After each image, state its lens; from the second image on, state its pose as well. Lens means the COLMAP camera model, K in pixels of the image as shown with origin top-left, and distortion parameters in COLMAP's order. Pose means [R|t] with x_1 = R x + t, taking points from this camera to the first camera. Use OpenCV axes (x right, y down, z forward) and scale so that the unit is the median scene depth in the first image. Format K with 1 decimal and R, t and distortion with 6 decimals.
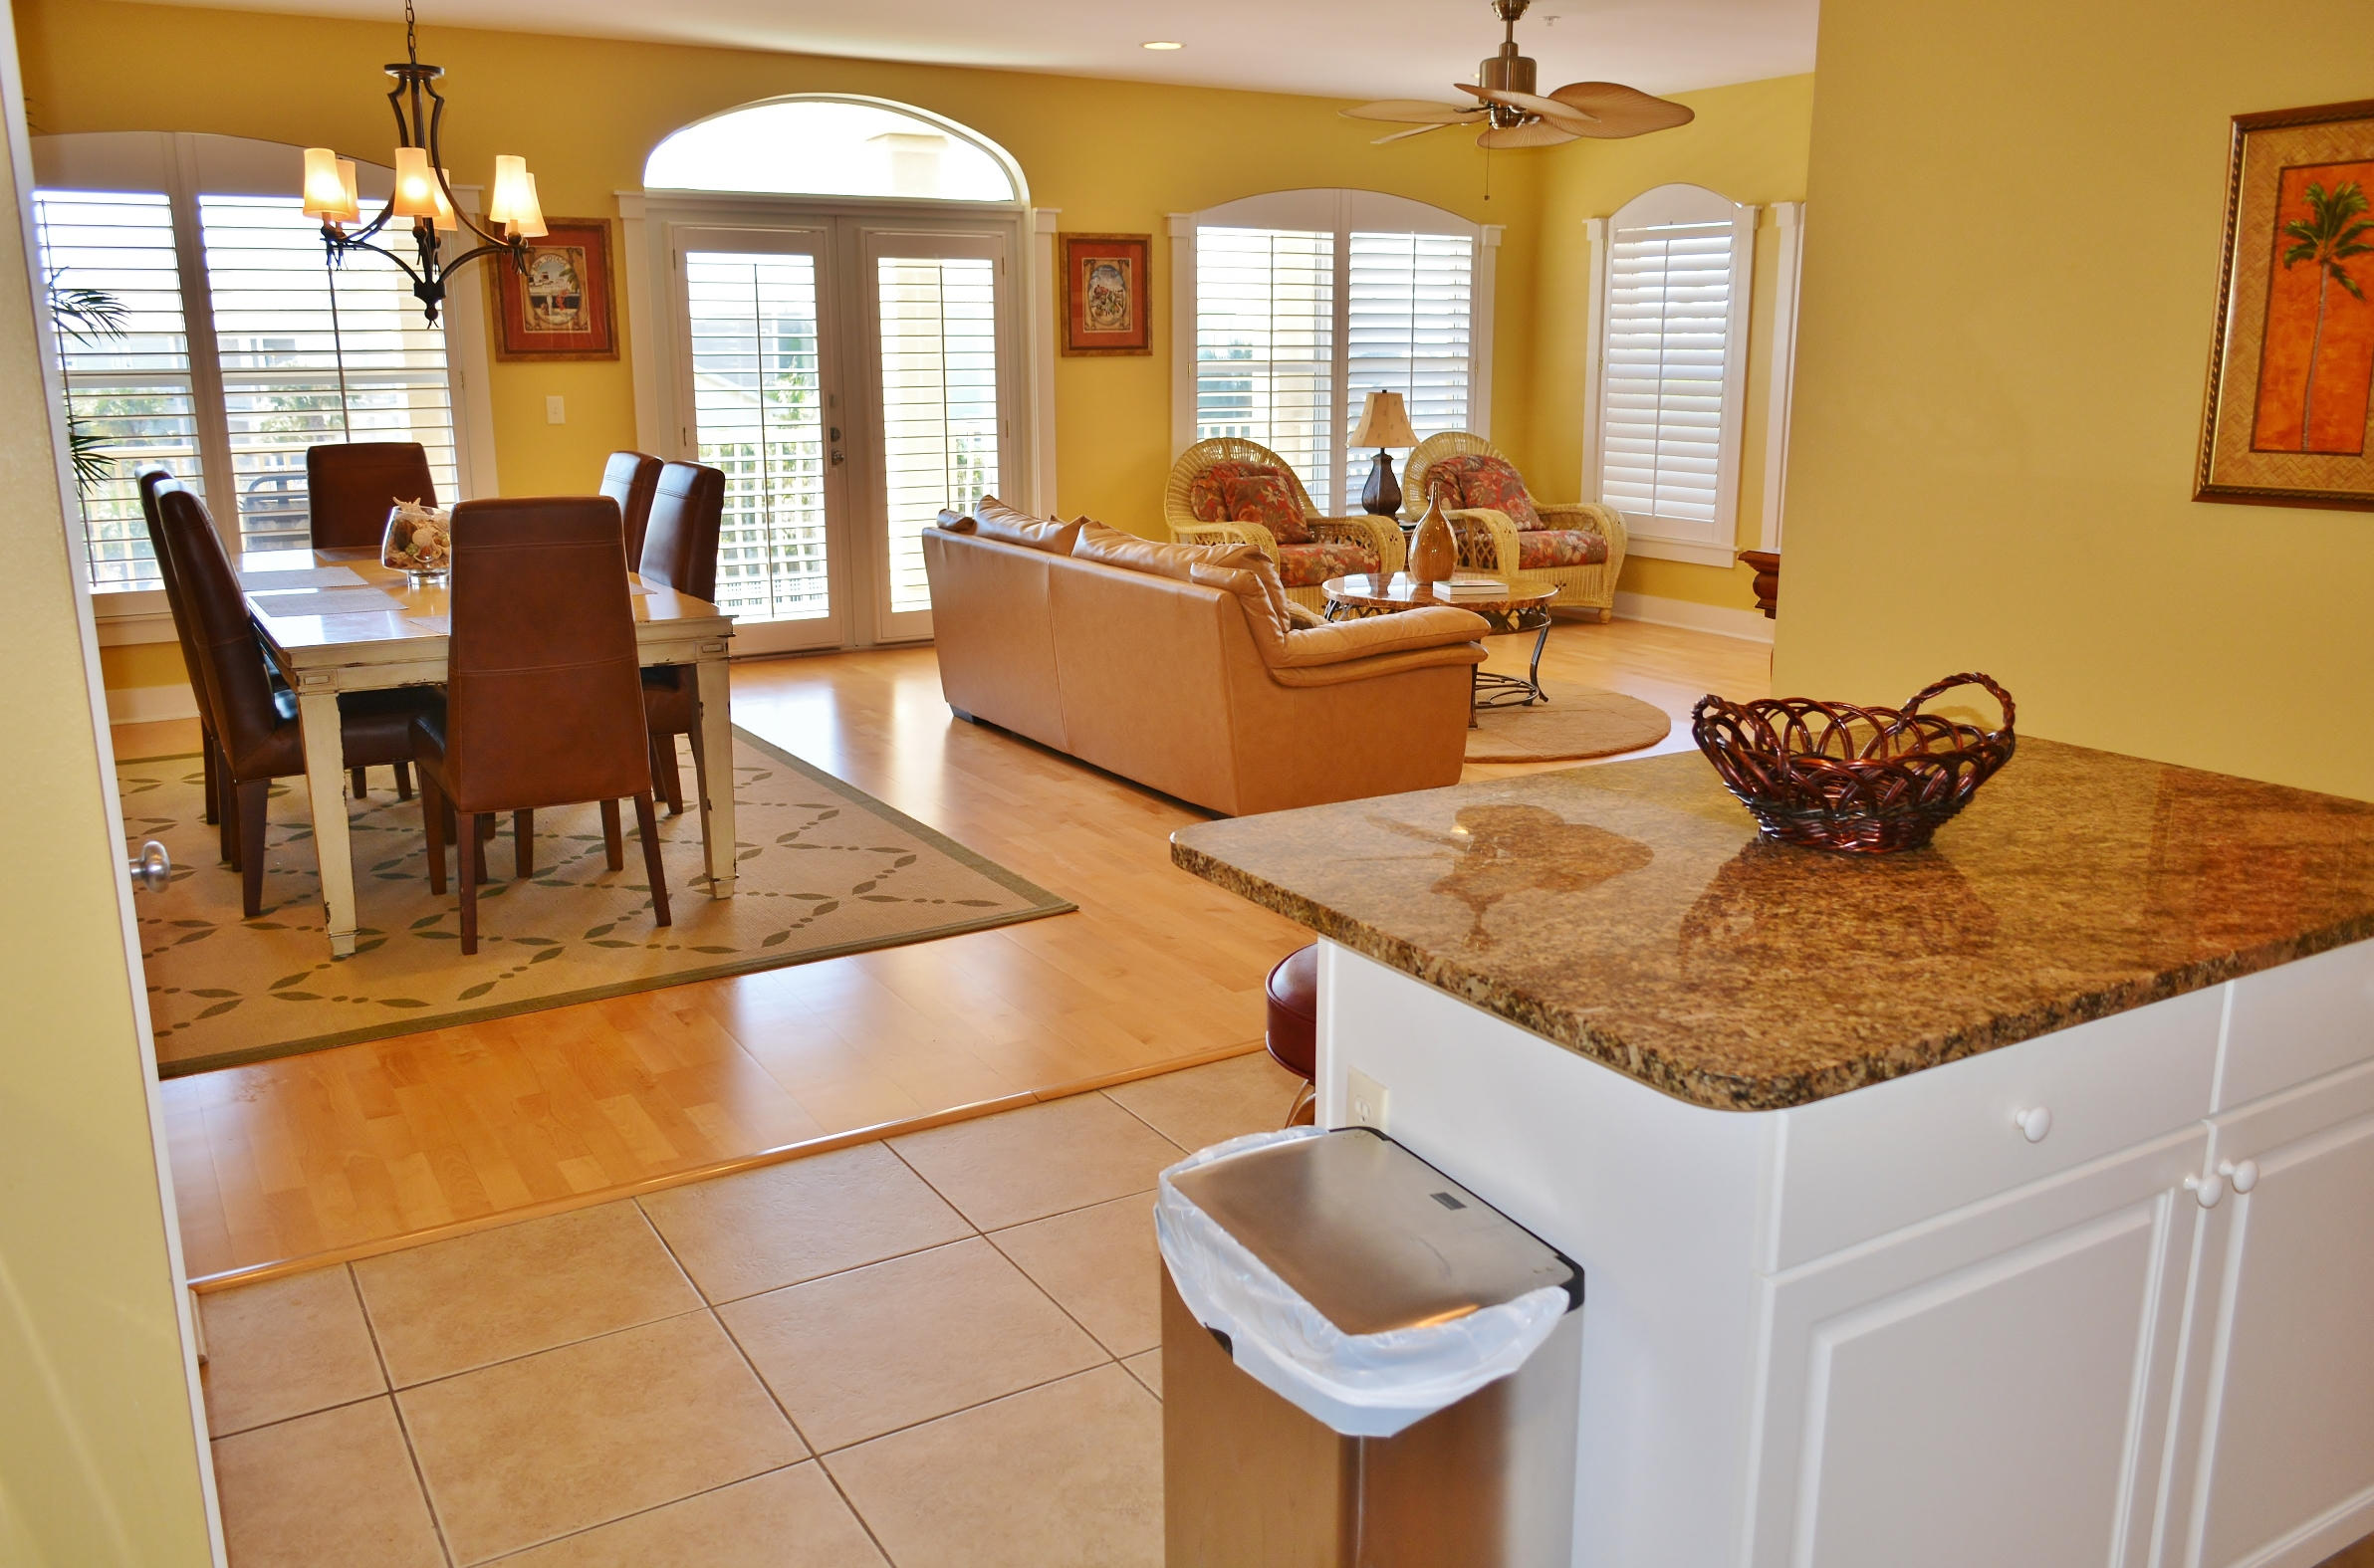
lens RADIAL K [[1854.7, 0, 1199.4], [0, 1854.7, 770.3], [0, 0, 1]] dist [-0.014309, 0.003329]
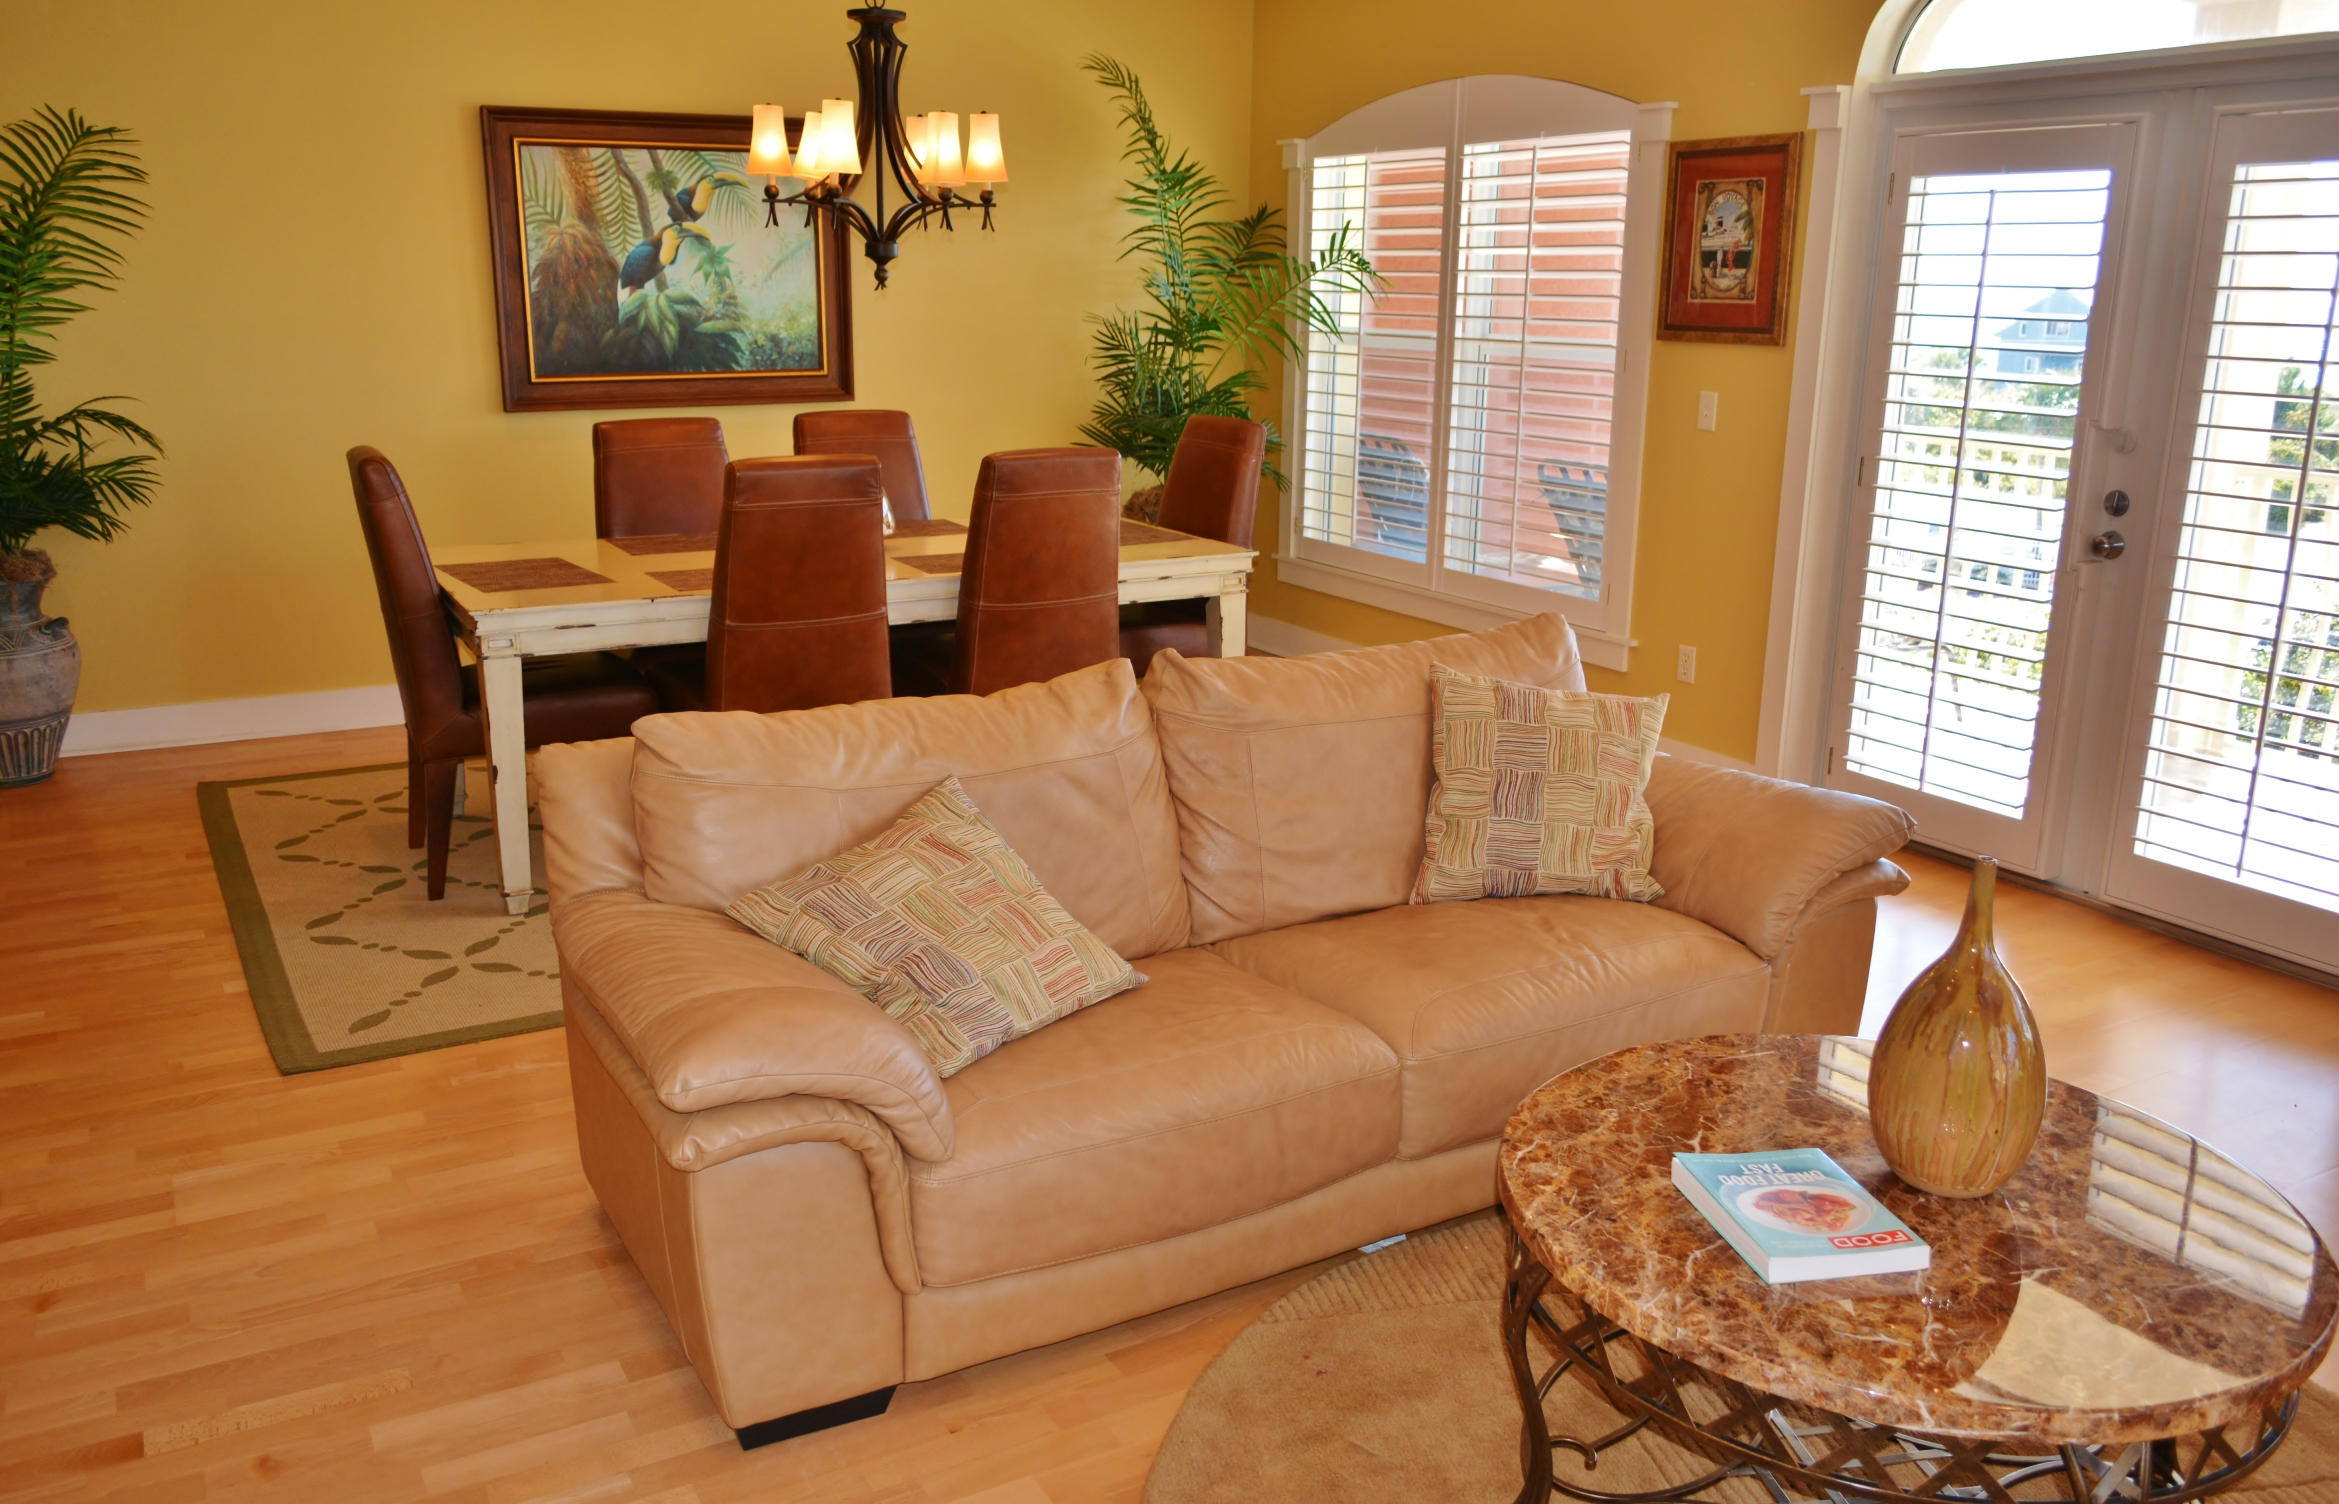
lens RADIAL K [[1847.8, 0, 1170.3], [0, 1847.8, 752.2], [0, 0, 1]] dist [-0.013181, 0.003071]
pose [[-0.035550, 0.251450, -0.967217, 0.362460], [-0.238698, 0.937680, 0.252544, -0.191224], [0.970443, 0.239851, 0.026686, 0.769640]]
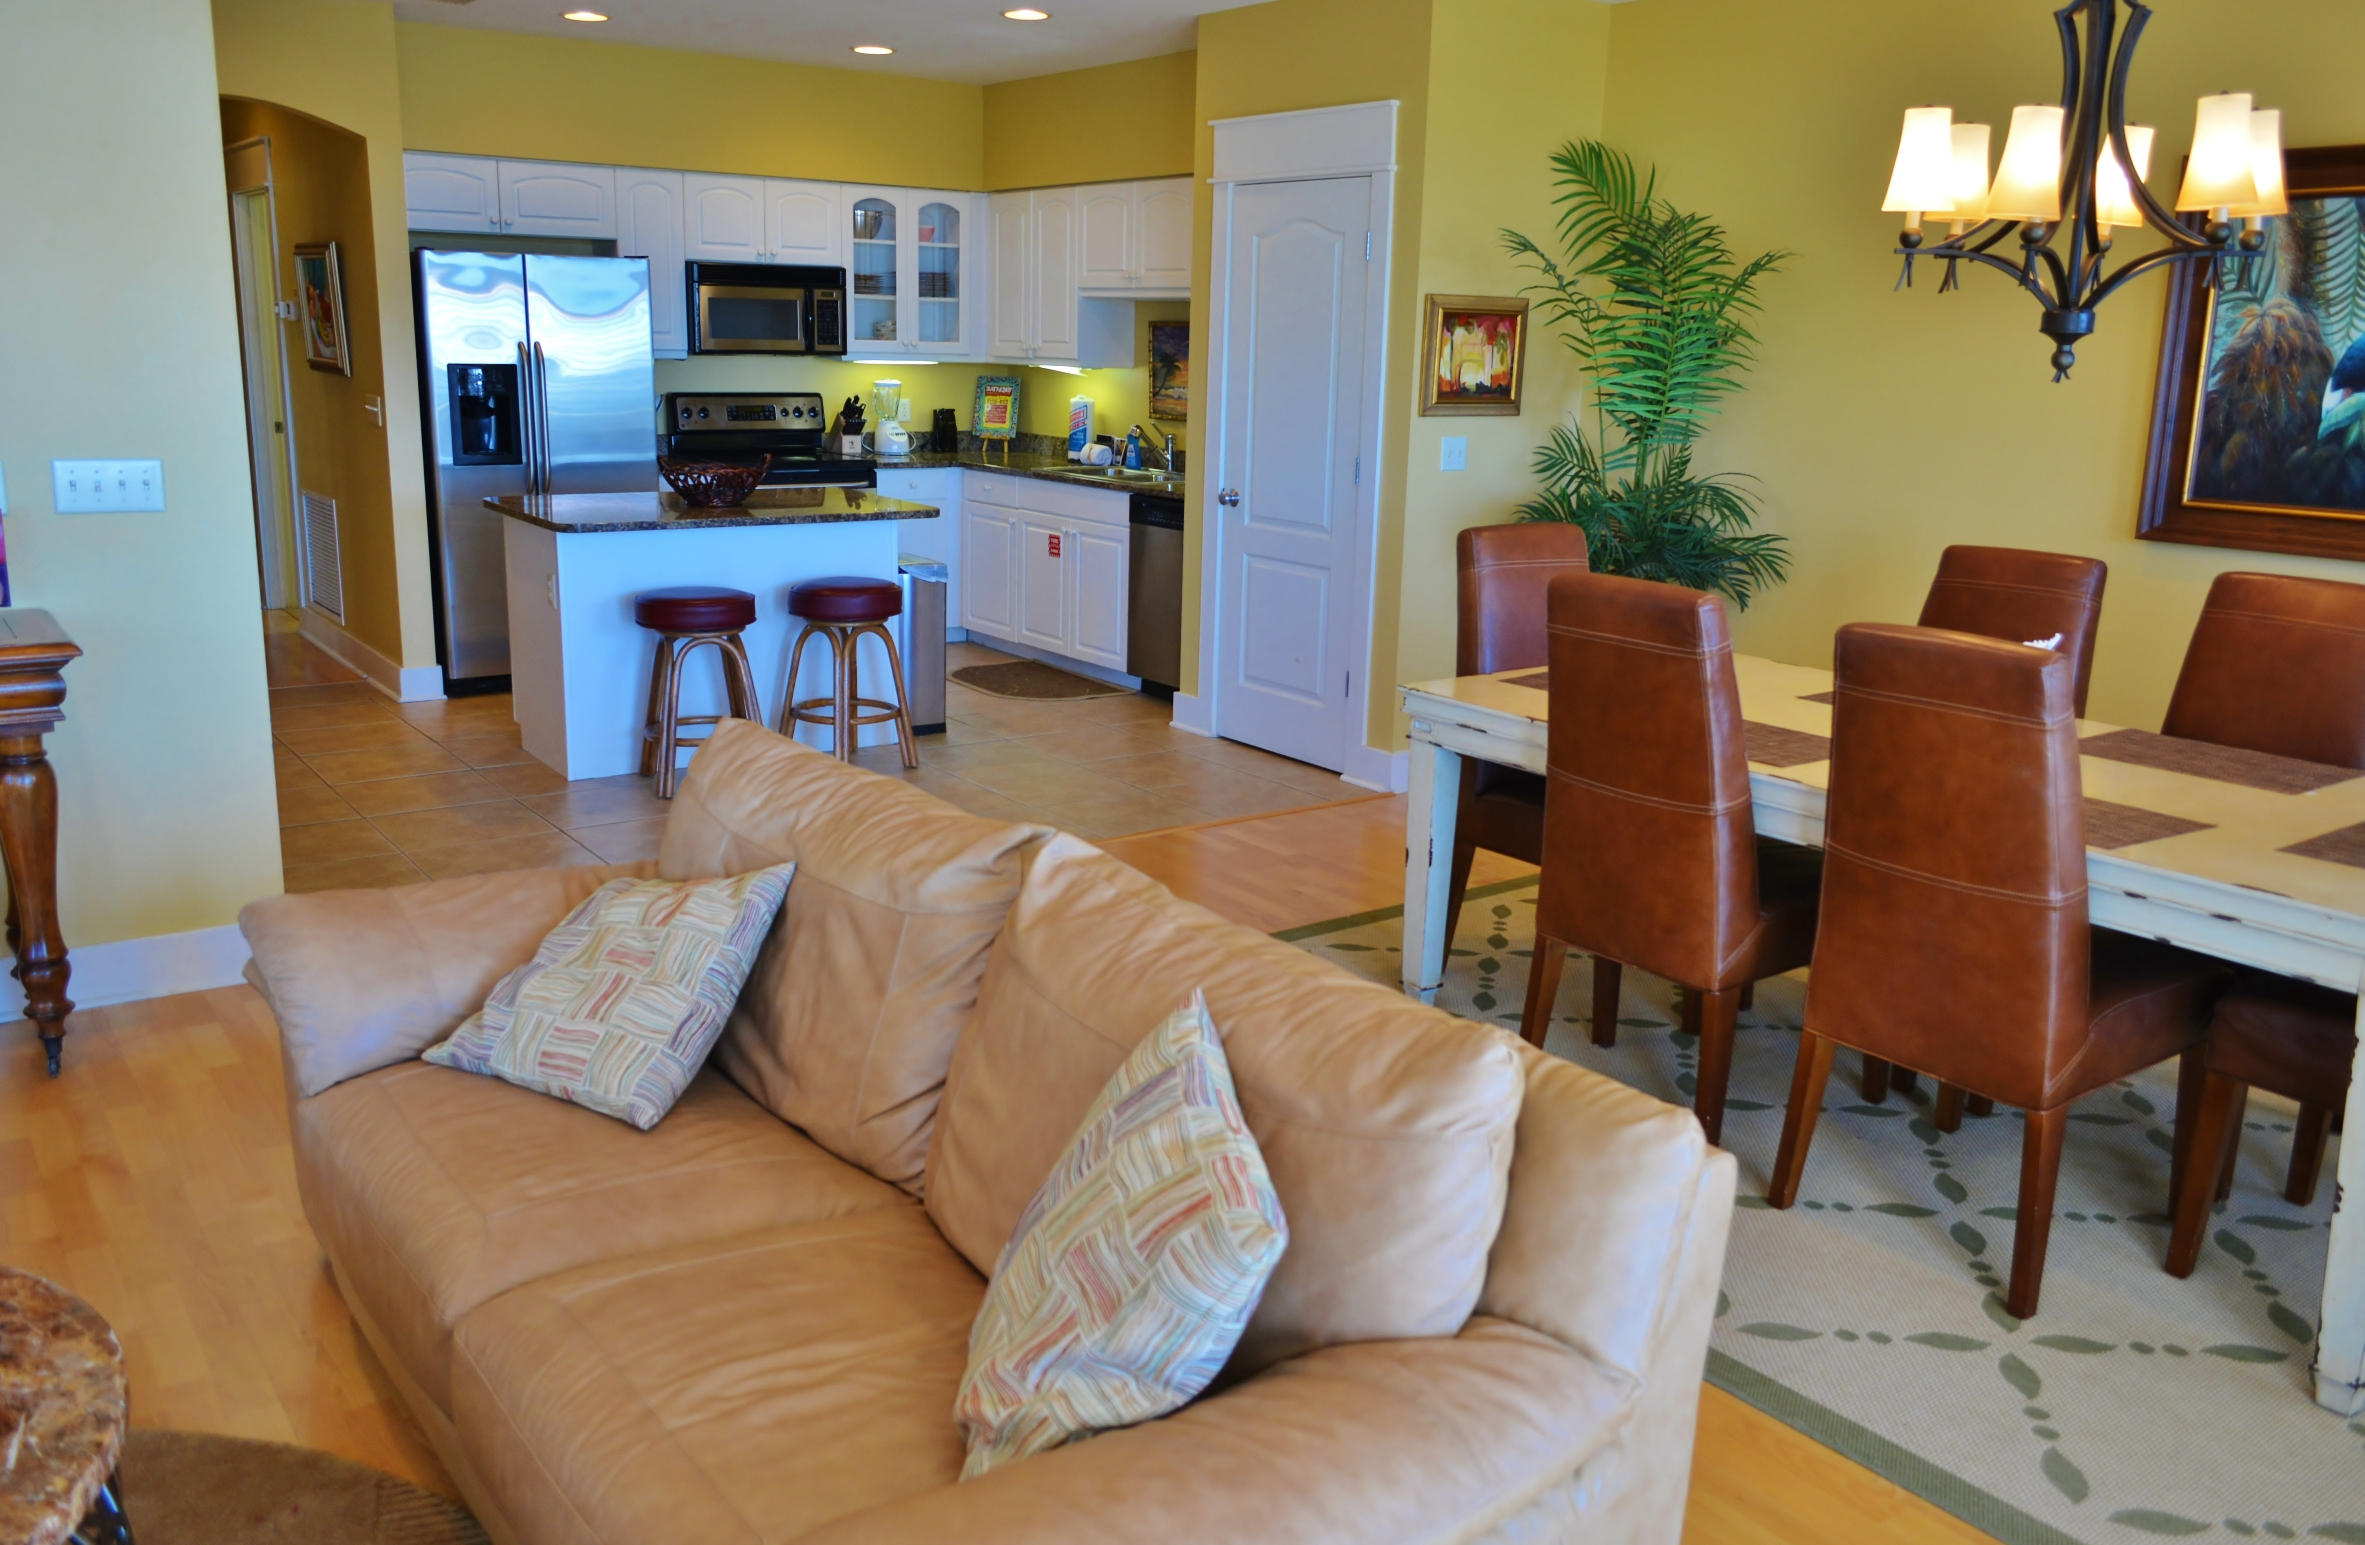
lens RADIAL K [[1868.3, 0, 1189.6], [0, 1868.3, 768.1], [0, 0, 1]] dist [-0.013181, 0.003071]
pose [[-0.996253, -0.005703, -0.086293, -0.043337], [-0.043411, 0.895982, 0.441963, -0.254964], [0.074796, 0.444053, -0.892873, 1.049104]]
